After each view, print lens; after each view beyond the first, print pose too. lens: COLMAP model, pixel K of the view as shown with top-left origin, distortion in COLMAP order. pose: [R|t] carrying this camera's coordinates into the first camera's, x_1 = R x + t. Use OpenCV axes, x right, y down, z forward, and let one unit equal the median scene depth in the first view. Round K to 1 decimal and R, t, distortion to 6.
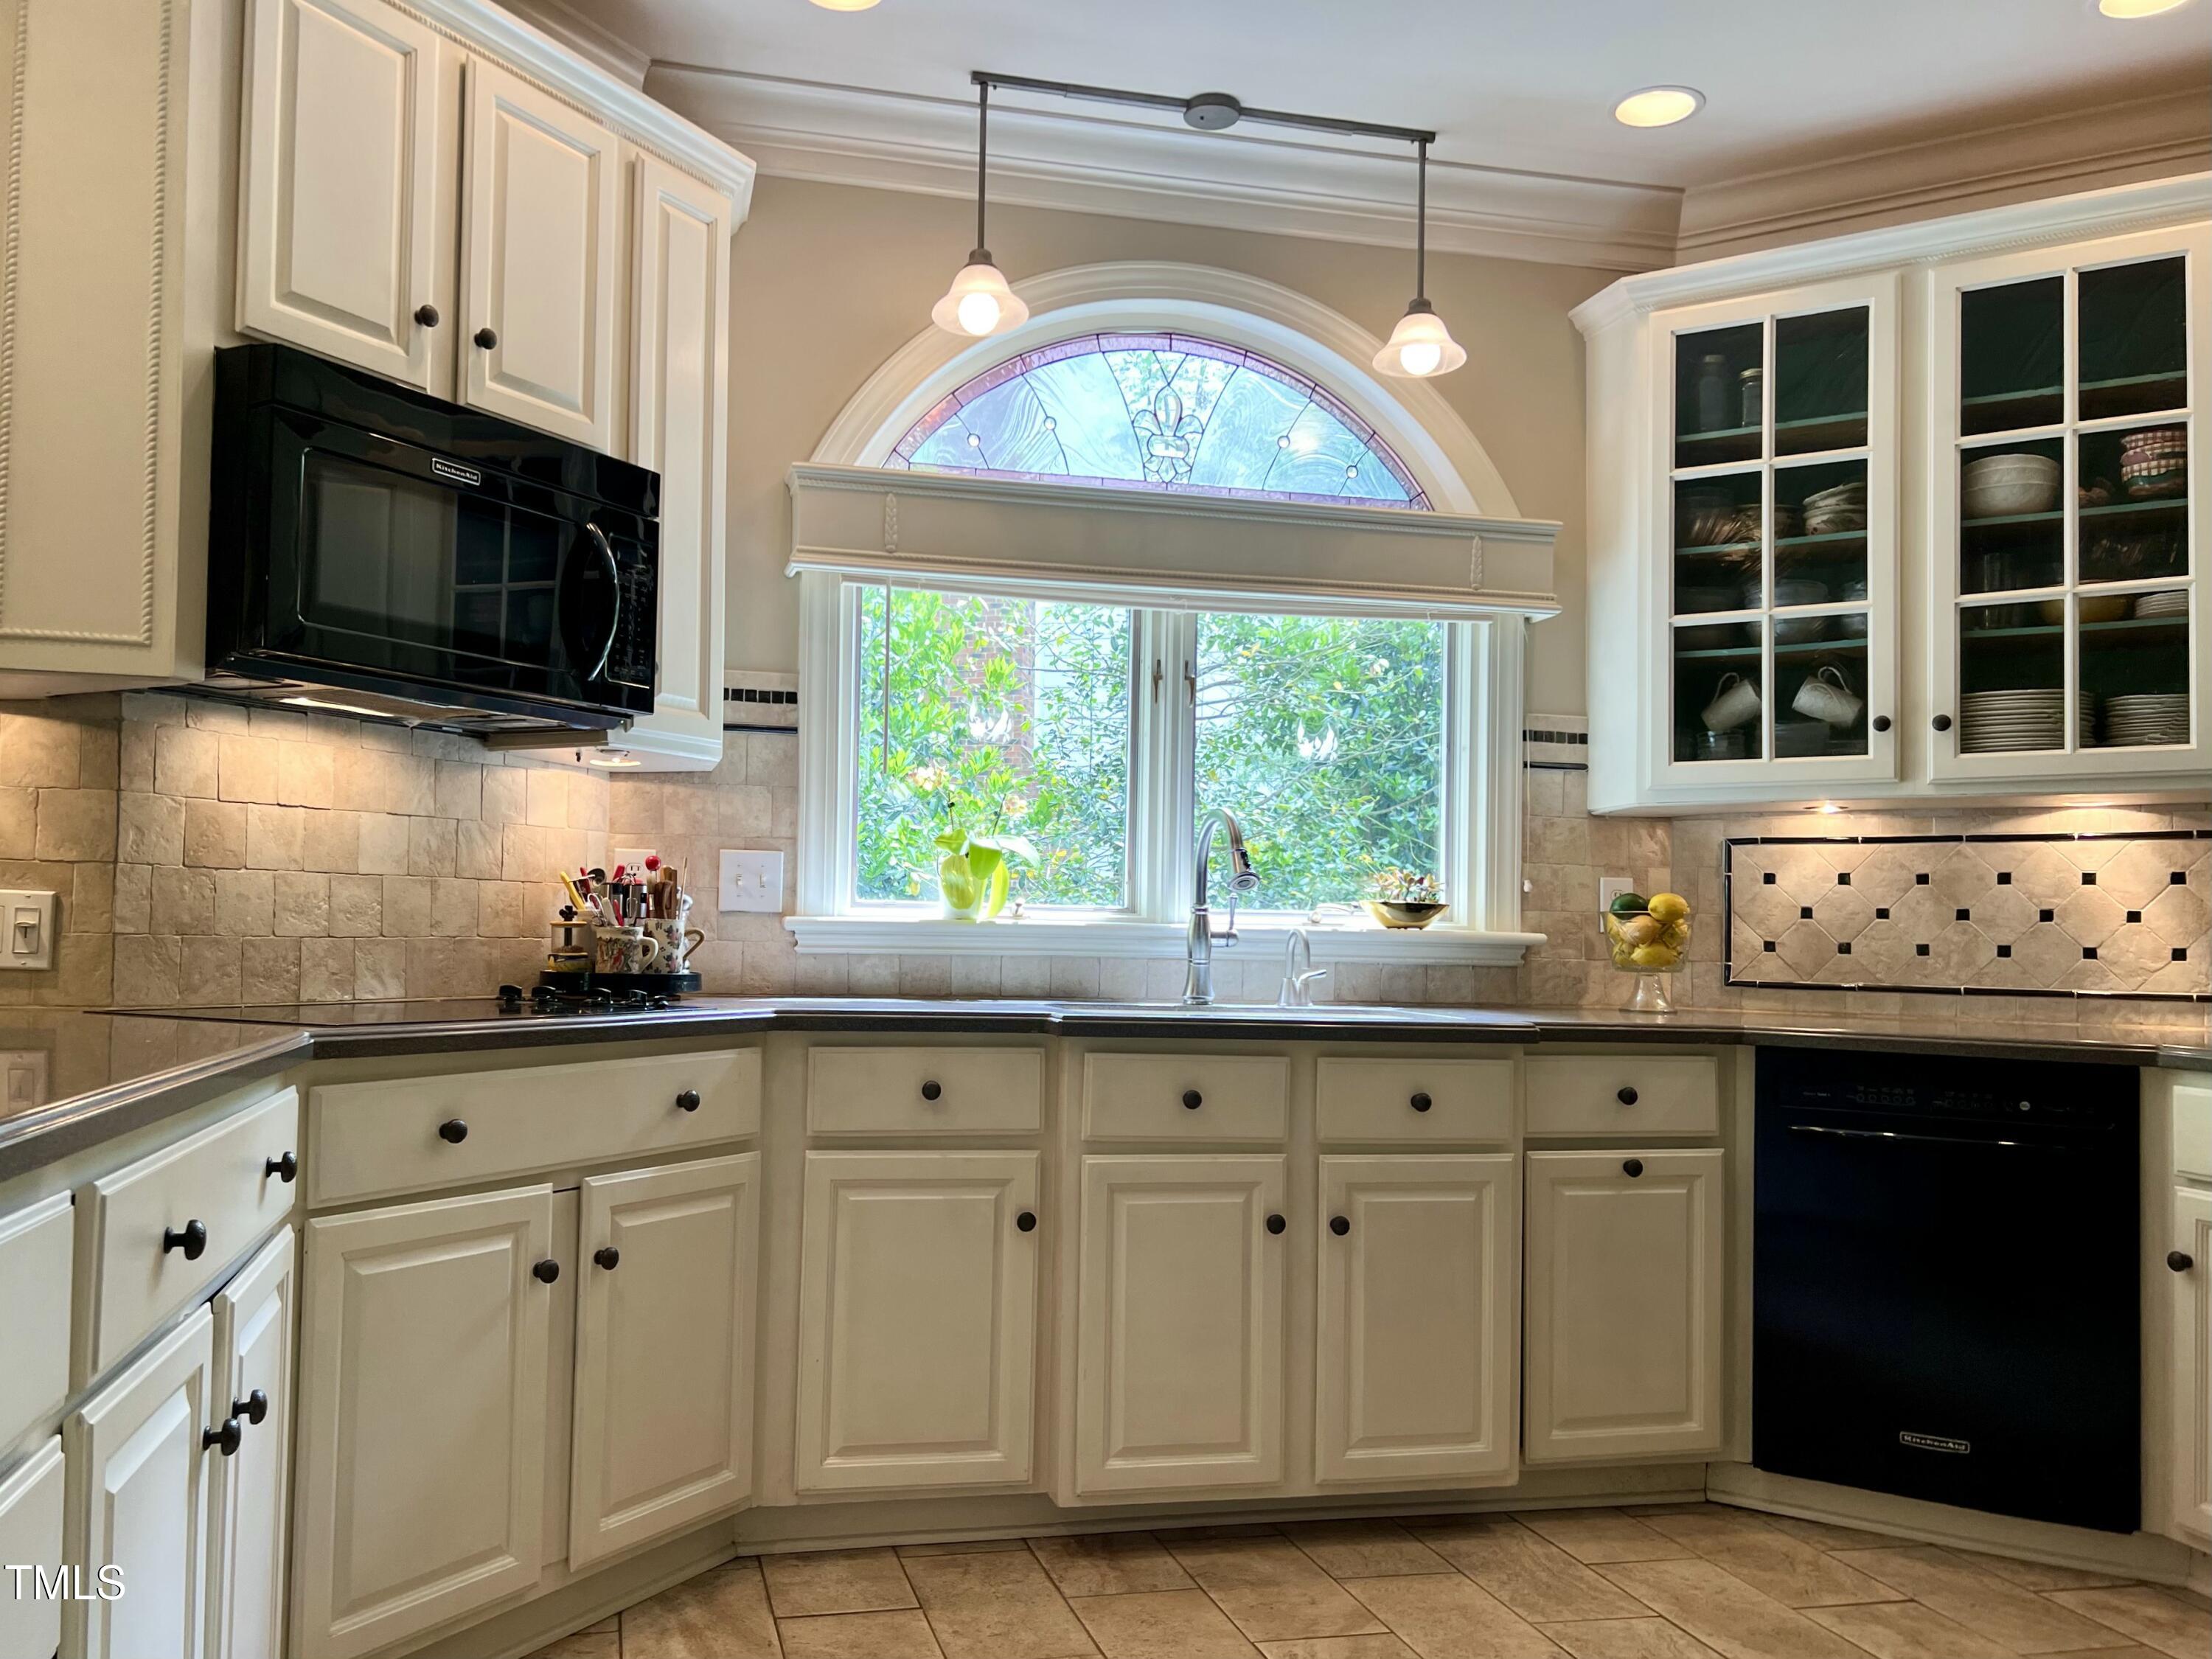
lens RADIAL K [[1757.5, 0, 1097.1], [0, 1757.5, 877.5], [0, 0, 1]] dist [0.022241, -0.013321]
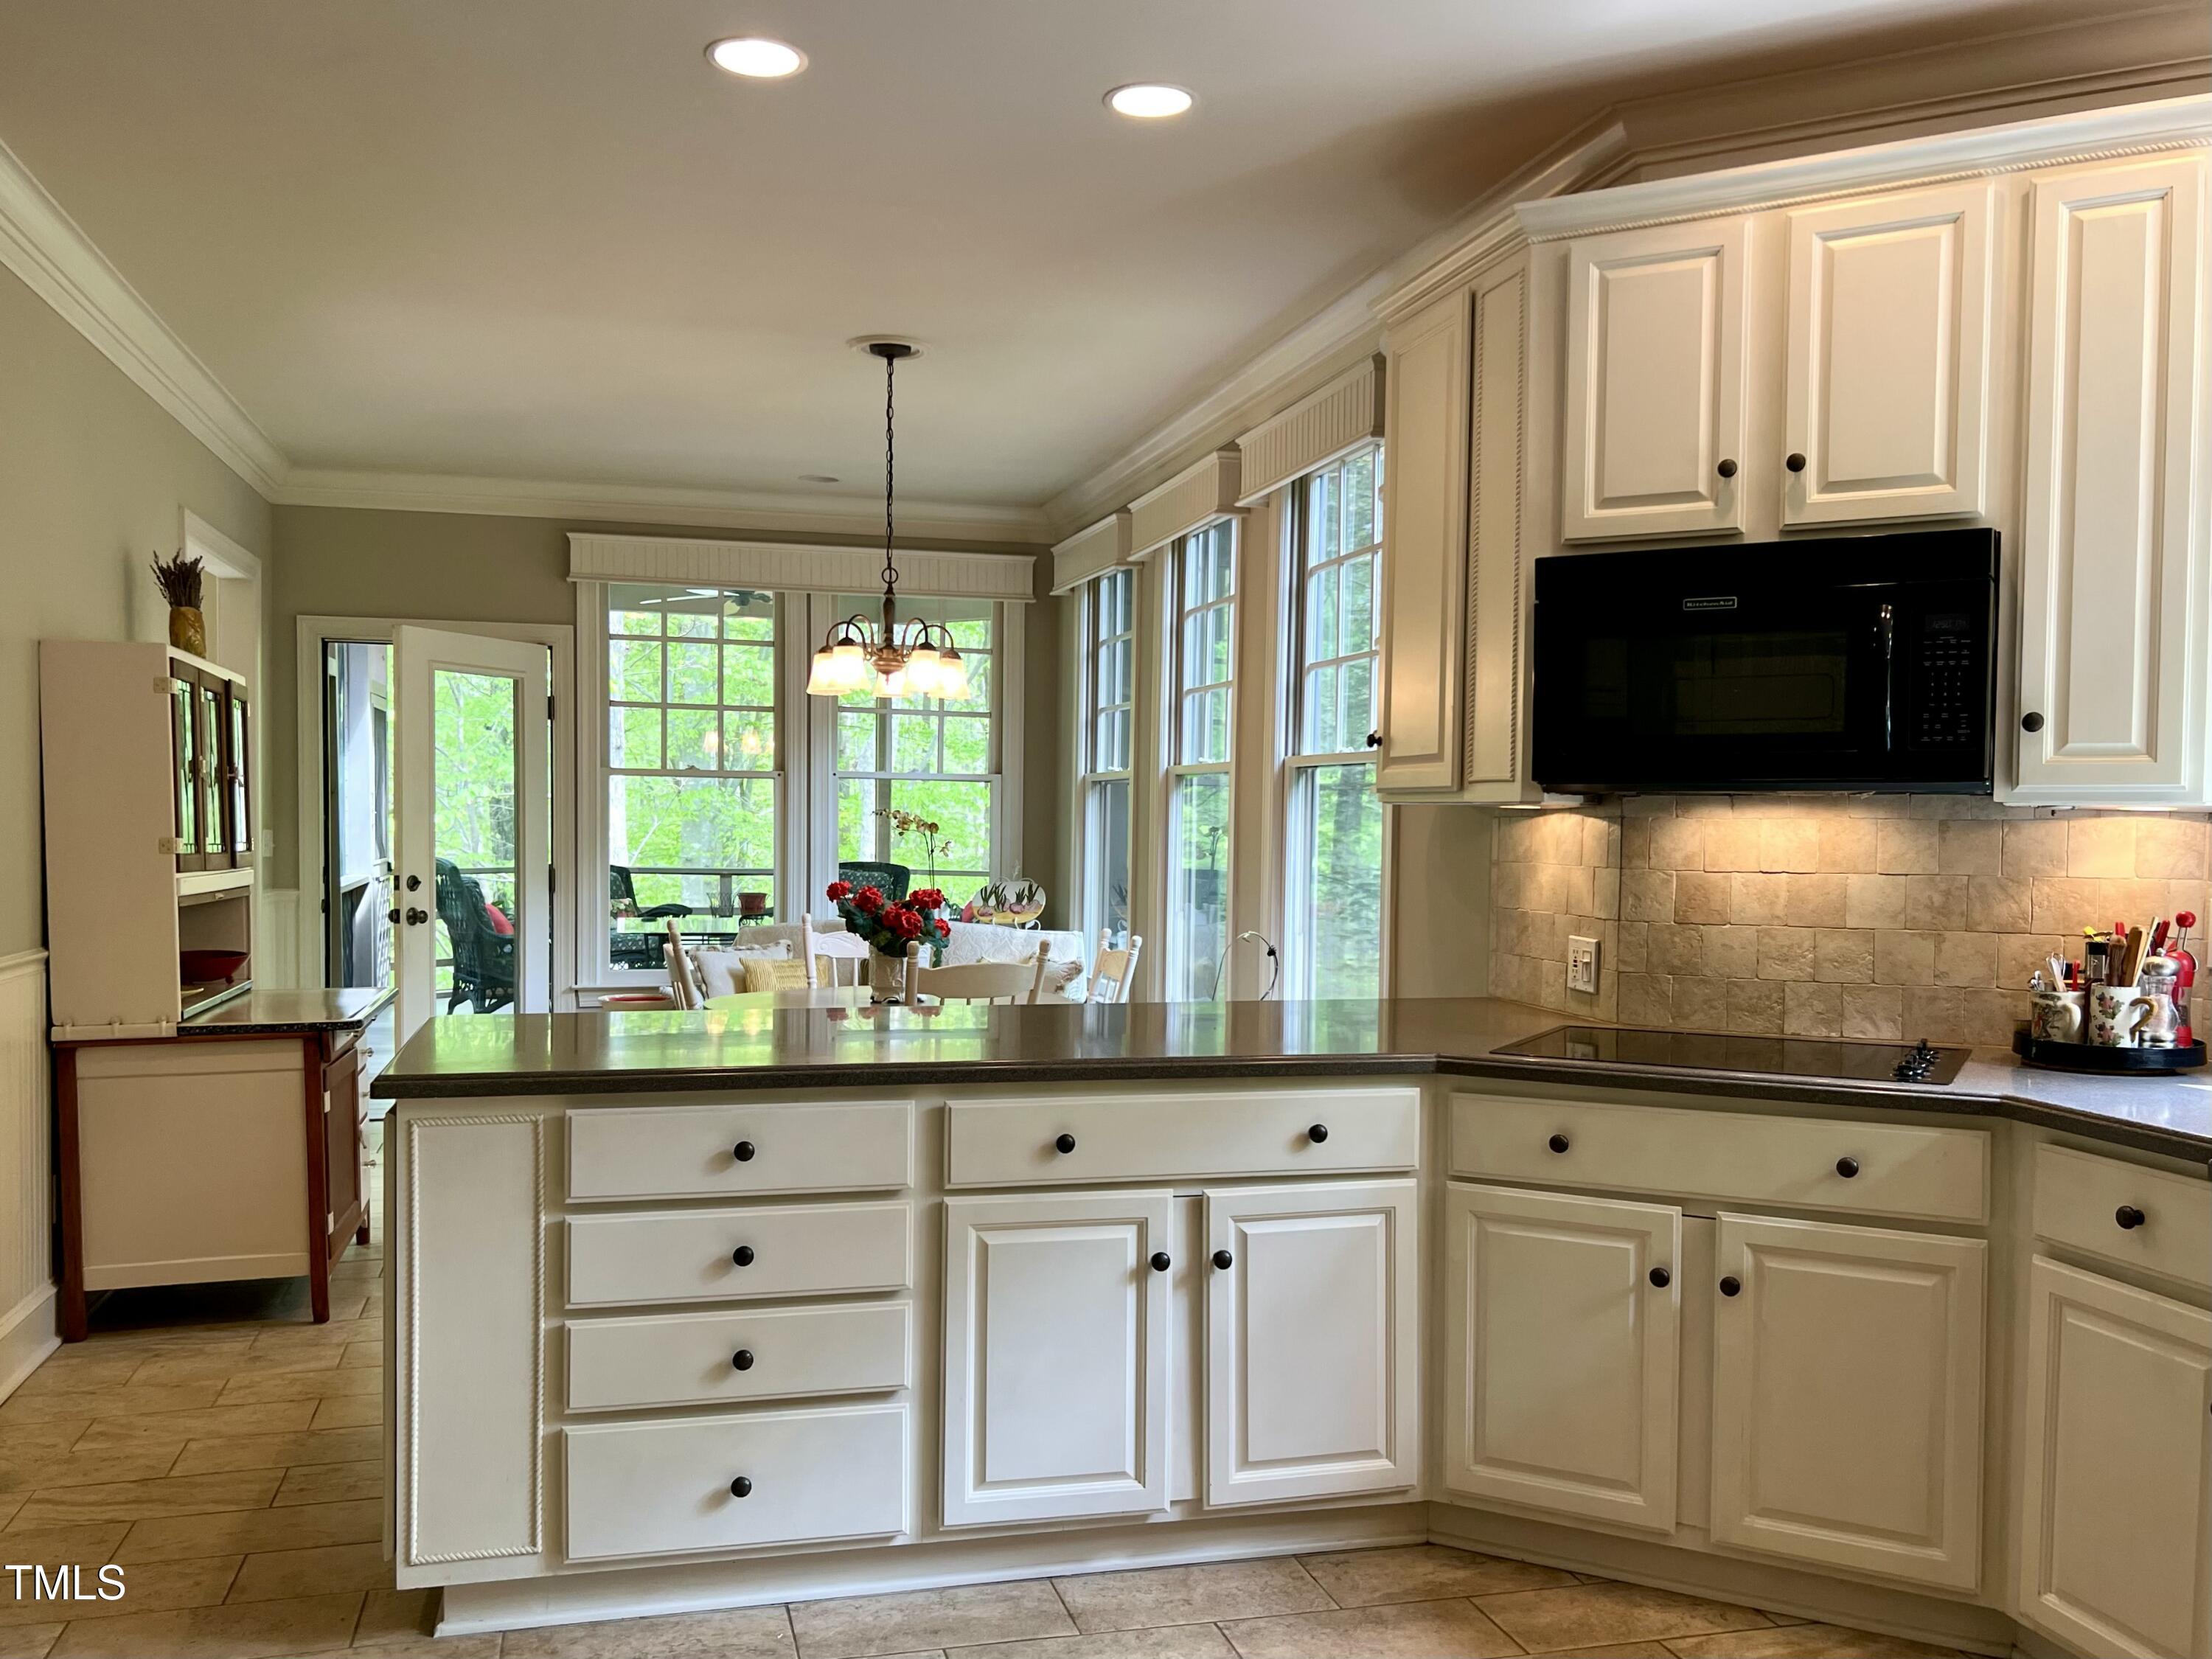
lens RADIAL K [[1757.5, 0, 1035.9], [0, 1757.5, 898.5], [0, 0, 1]] dist [0.022241, -0.013321]
pose [[0.000822, 0.025759, -0.999668, 0.680866], [0.024943, 0.999357, 0.025772, -0.059932], [0.999689, -0.024956, 0.000179, 0.442017]]
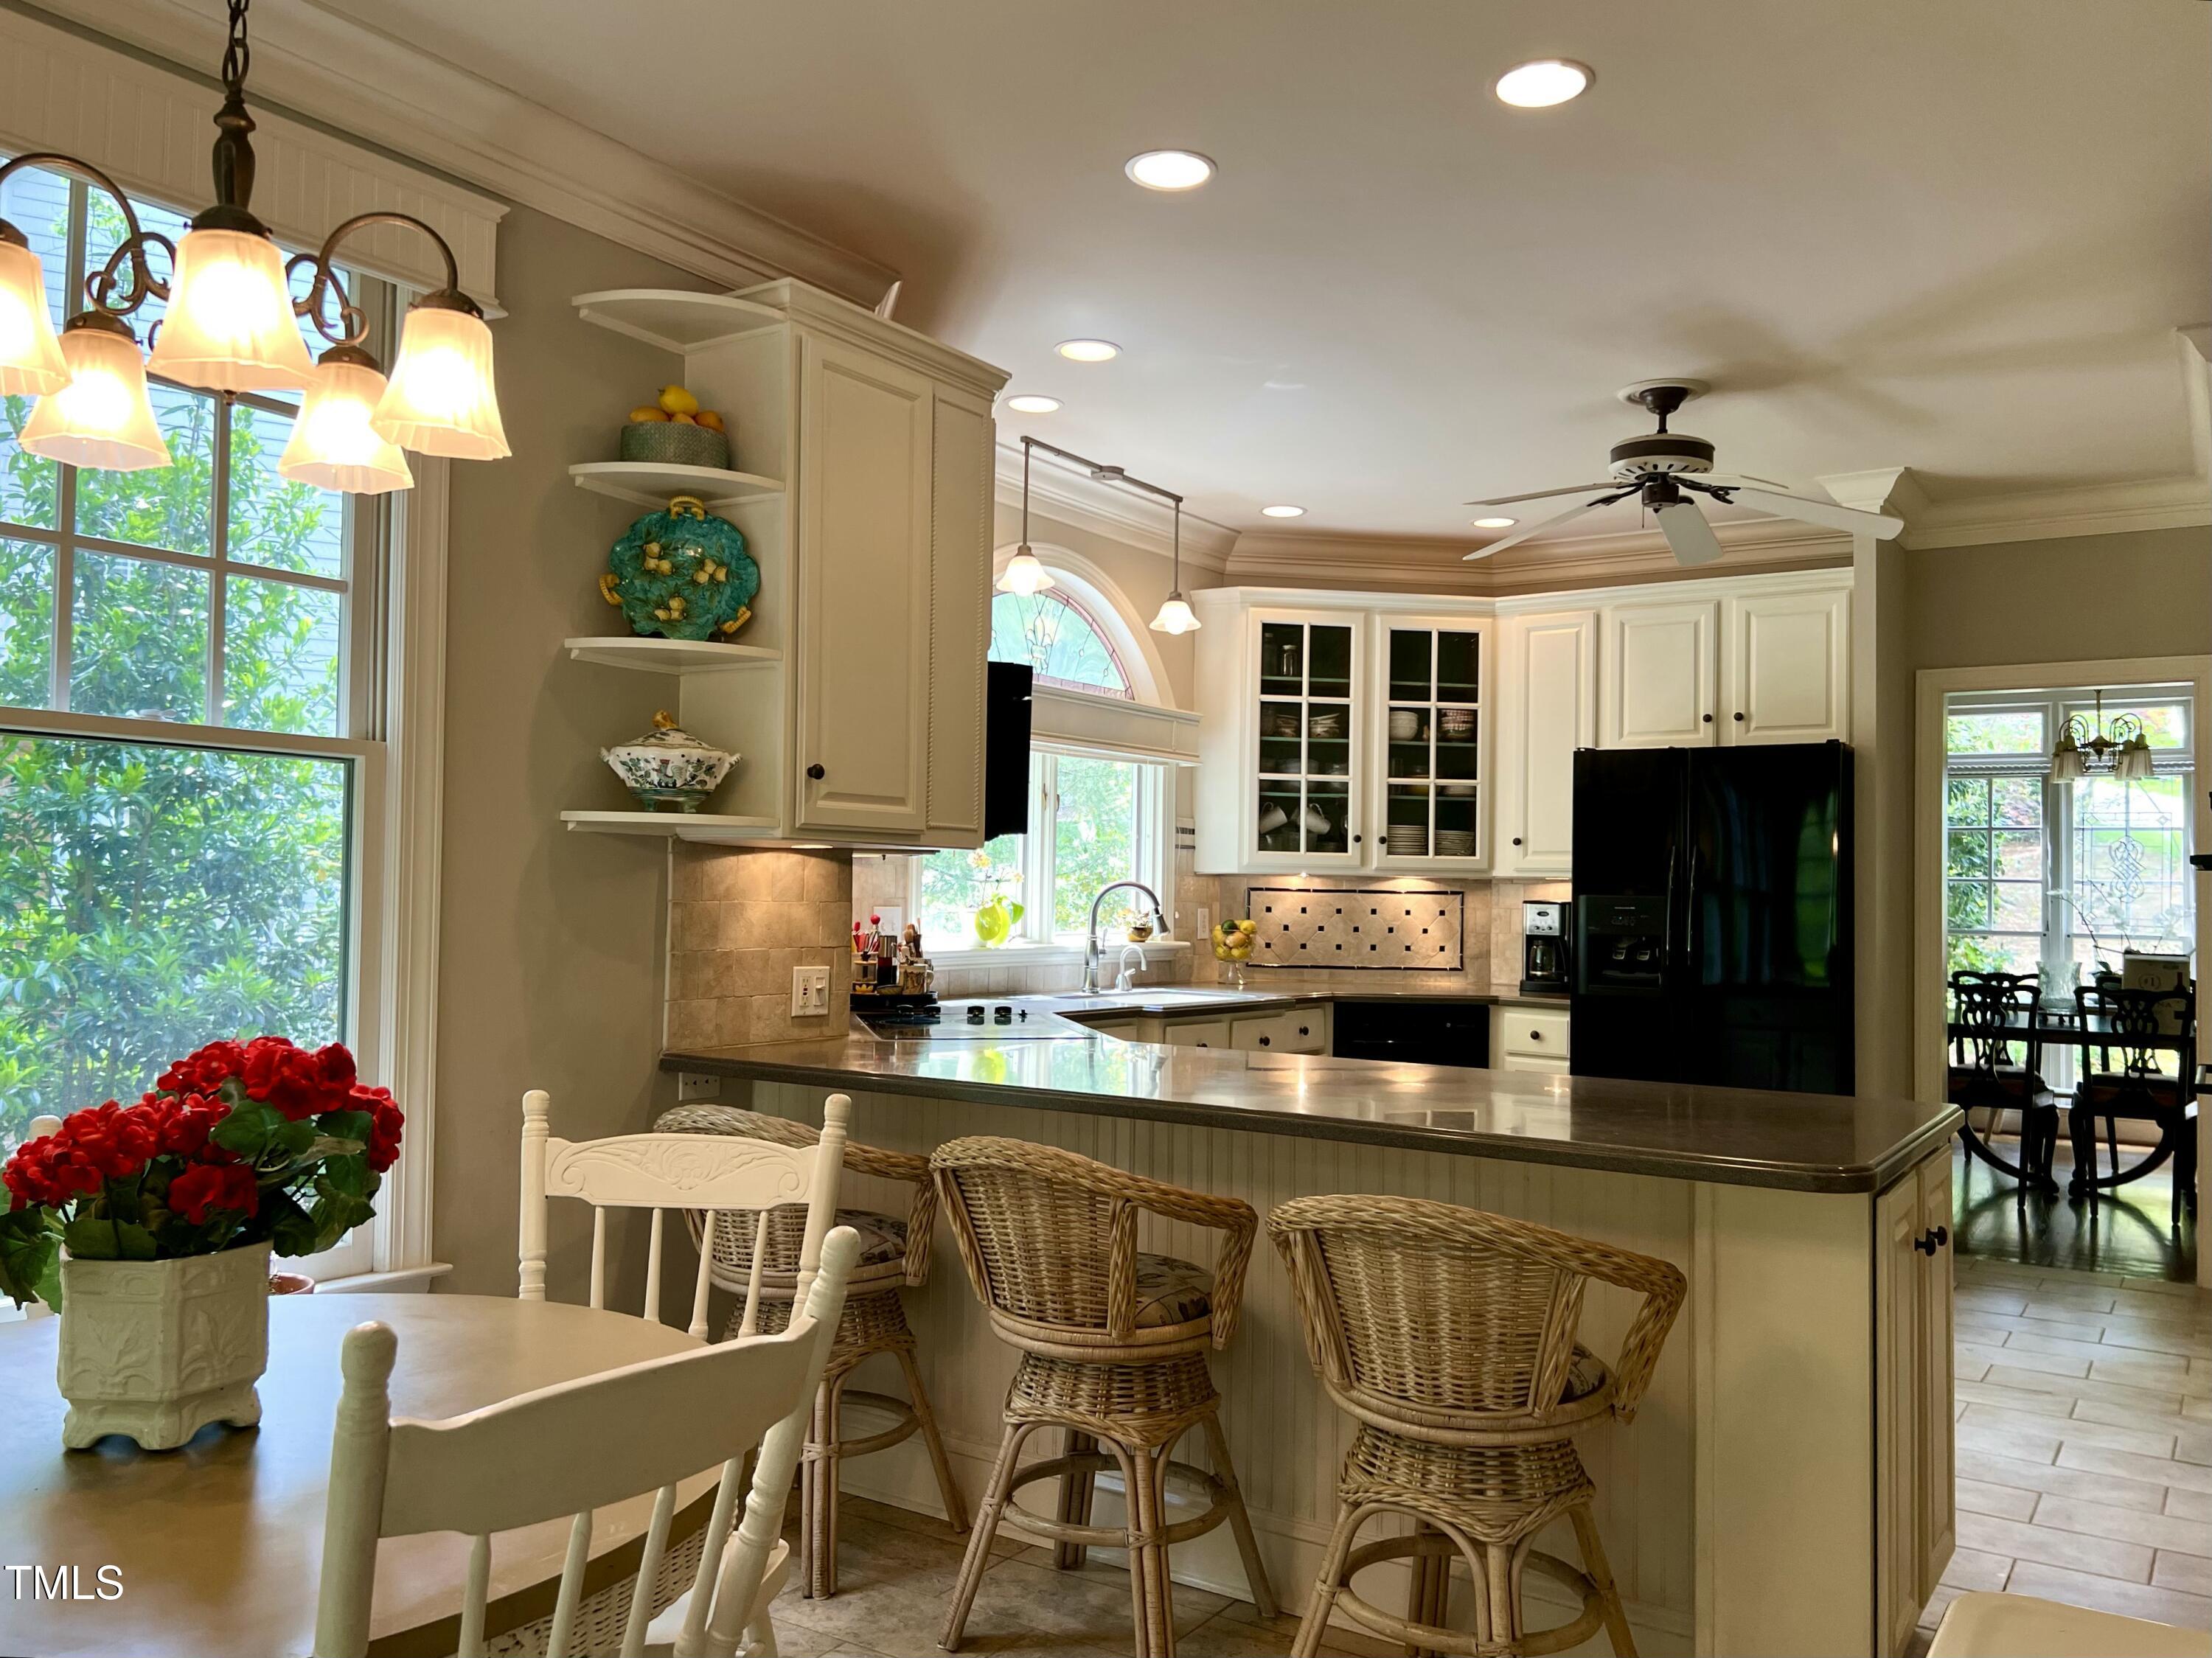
lens RADIAL K [[1757.4, 0, 1090.6], [0, 1757.4, 831.8], [0, 0, 1]] dist [0.022241, -0.013321]
pose [[0.730020, 0.016772, 0.683220, -1.238966], [-0.032997, 0.999398, 0.010724, -0.114453], [-0.682629, -0.030372, 0.730134, -0.278105]]
